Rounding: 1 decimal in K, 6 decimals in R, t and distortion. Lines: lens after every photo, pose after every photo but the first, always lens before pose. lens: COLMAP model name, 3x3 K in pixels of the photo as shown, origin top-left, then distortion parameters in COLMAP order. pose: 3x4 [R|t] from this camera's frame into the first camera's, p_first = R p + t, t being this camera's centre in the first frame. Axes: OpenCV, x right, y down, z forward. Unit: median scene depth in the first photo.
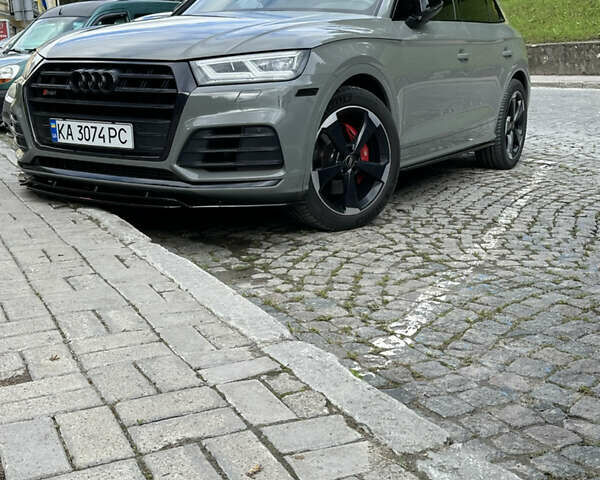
lens RADIAL K [[858.0, 0, 300.0], [0, 858.0, 240.0], [0, 0, 1]] dist [0.321247, 0.035780]
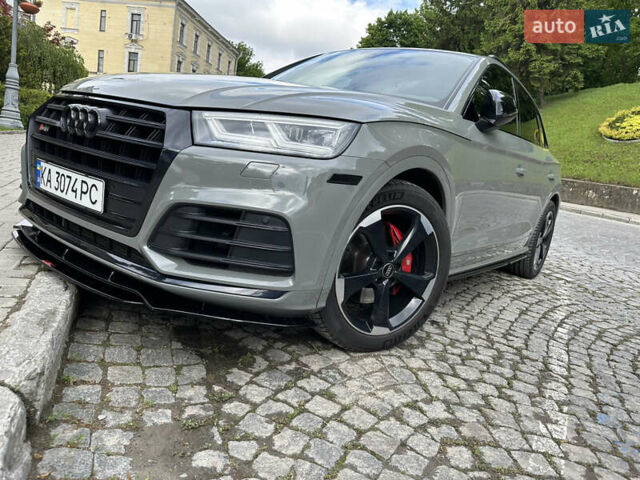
lens RADIAL K [[478.0, 0, 320.0], [0, 478.0, 240.0], [0, 0, 1]] dist [0.116310, -0.003923]
pose [[0.980307, 0.181249, -0.078405, 0.026812], [-0.183654, 0.982684, -0.024577, -0.101742], [0.072593, 0.038493, 0.996619, 0.573082]]
